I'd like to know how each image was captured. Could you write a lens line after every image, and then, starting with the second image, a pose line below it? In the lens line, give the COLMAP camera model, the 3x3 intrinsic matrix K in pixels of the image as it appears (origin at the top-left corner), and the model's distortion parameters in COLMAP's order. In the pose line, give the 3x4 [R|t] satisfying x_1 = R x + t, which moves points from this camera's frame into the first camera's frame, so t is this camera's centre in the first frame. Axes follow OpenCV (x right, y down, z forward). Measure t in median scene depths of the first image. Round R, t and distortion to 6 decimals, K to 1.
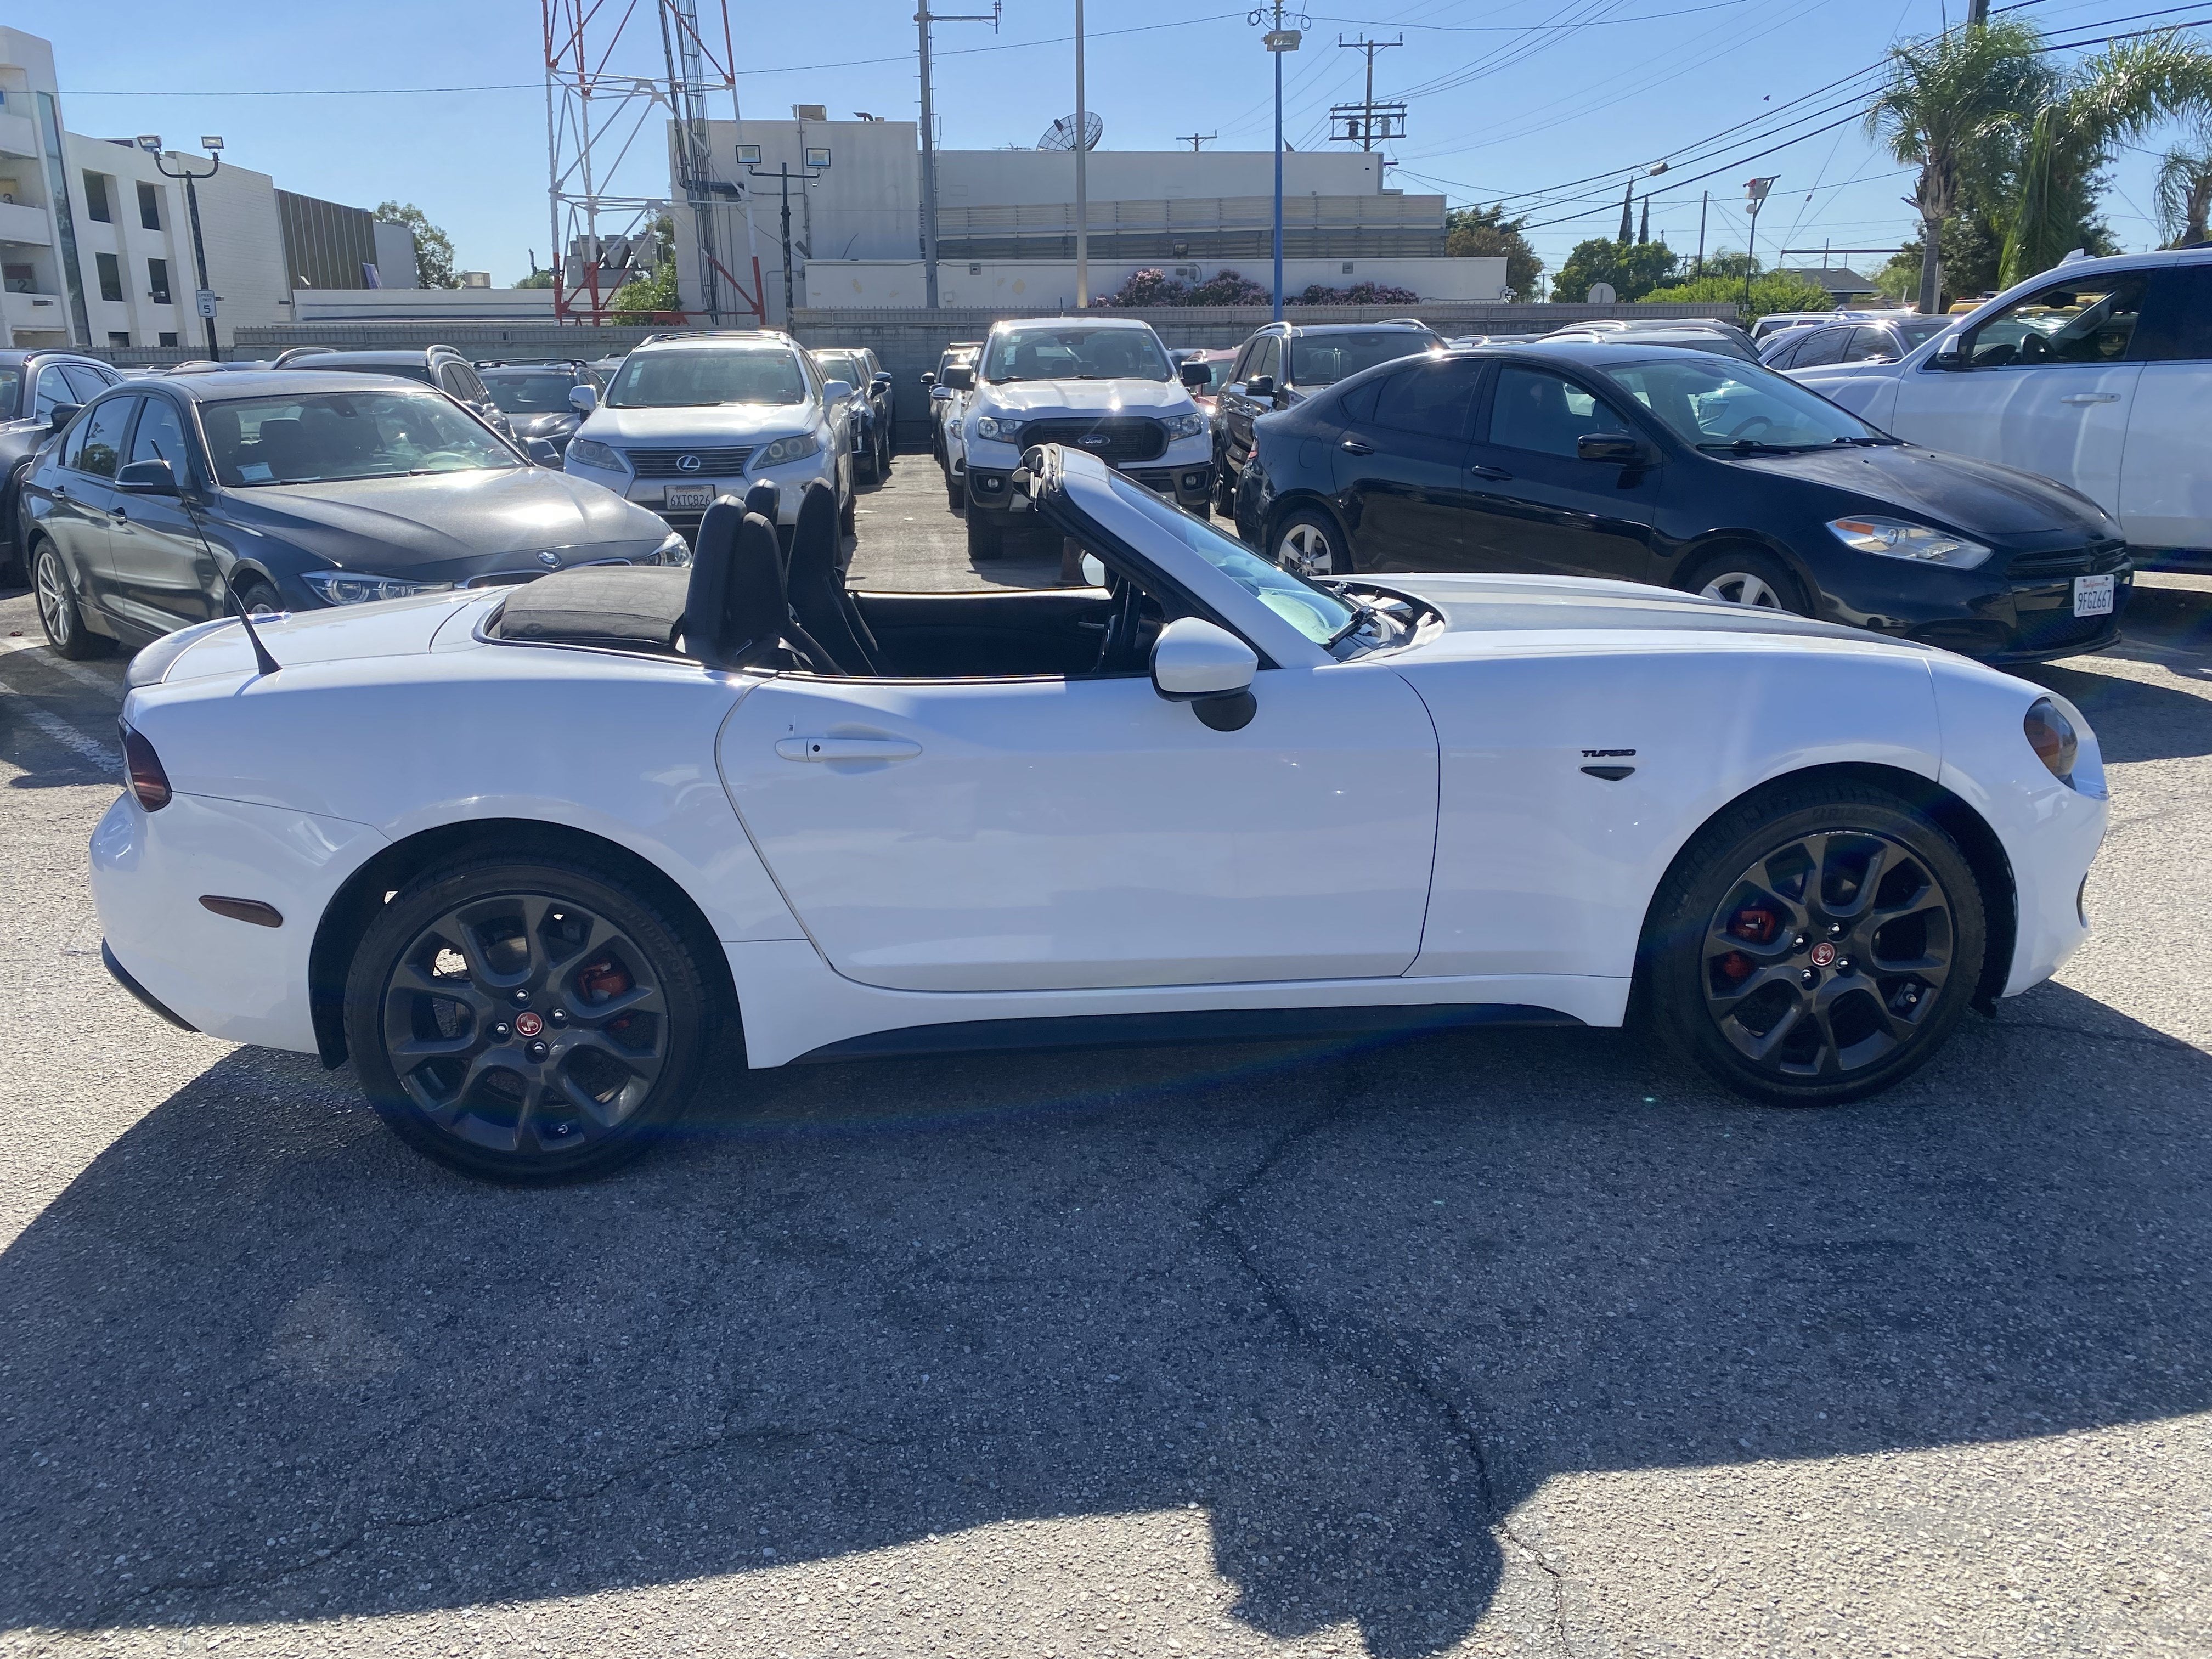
lens RADIAL K [[1677.3, 0, 1089.0], [0, 1677.3, 817.7], [0, 0, 1]] dist [0.008210, -0.024582]
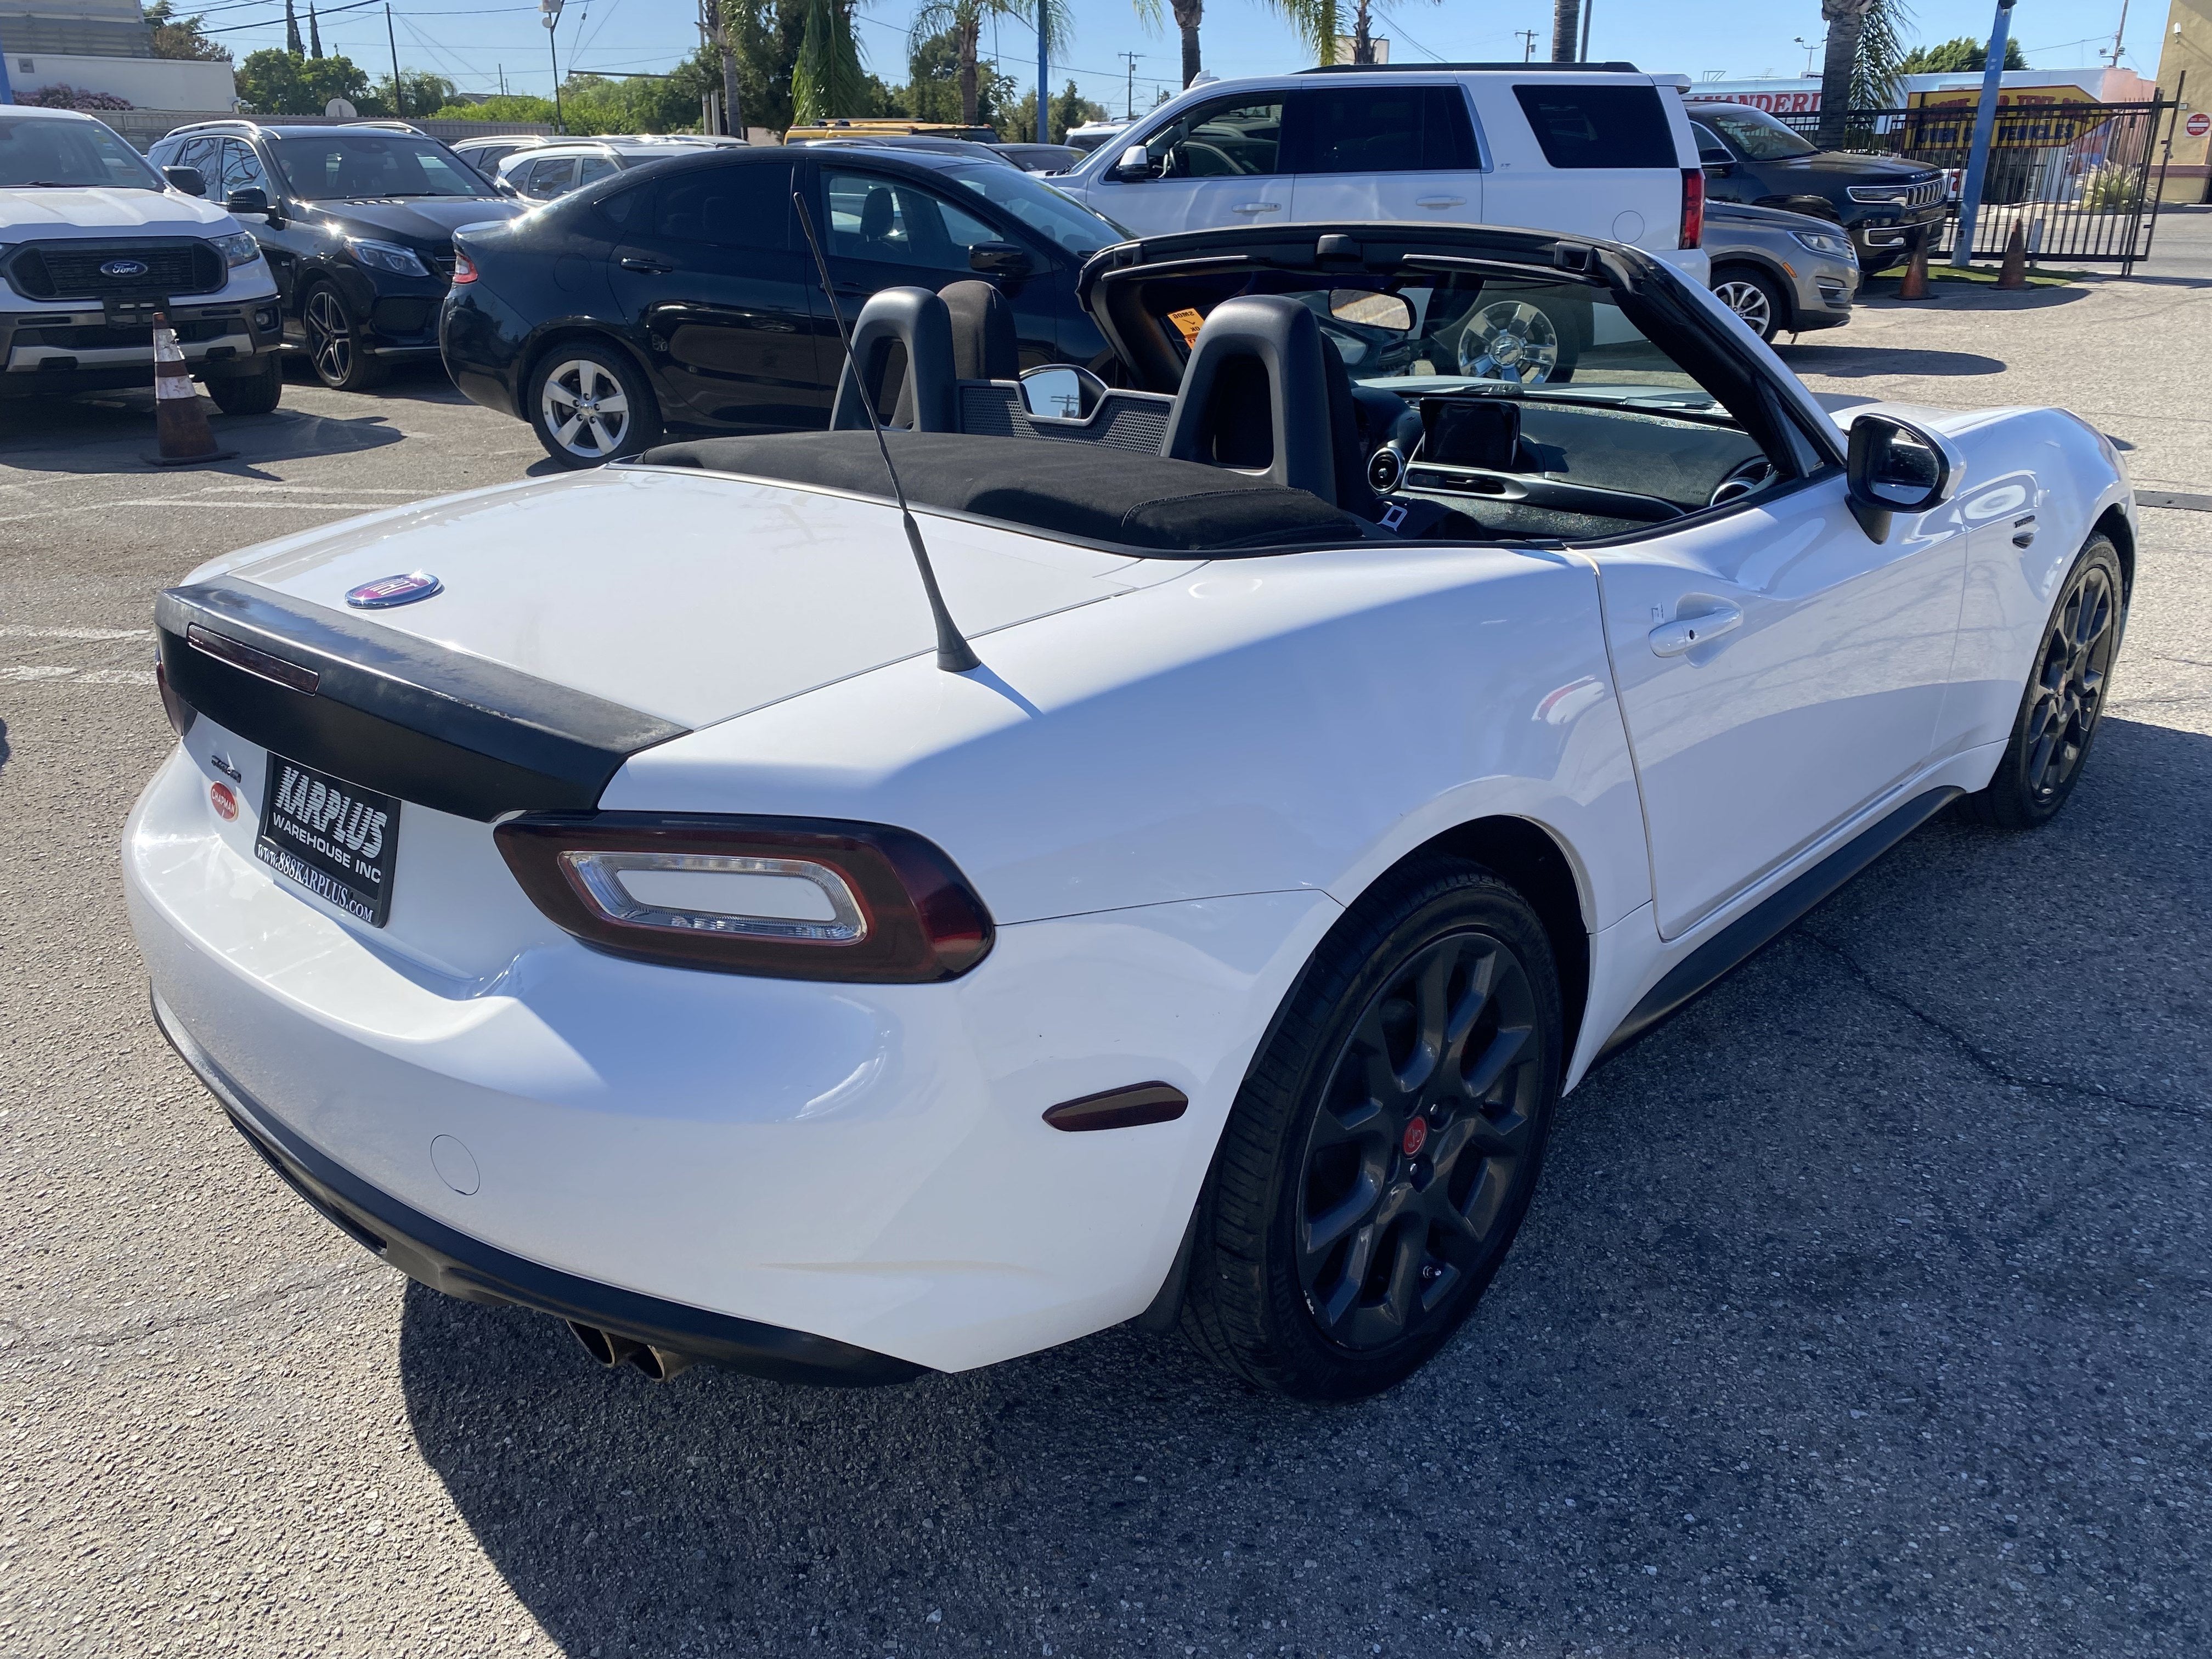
lens RADIAL K [[1677.3, 0, 1095.8], [0, 1677.3, 821.7], [0, 0, 1]] dist [0.008210, -0.024582]
pose [[0.749102, -0.222025, 0.624140, -0.250031], [0.162489, 0.974963, 0.151802, -0.034705], [-0.642218, -0.012299, 0.766424, 0.185623]]
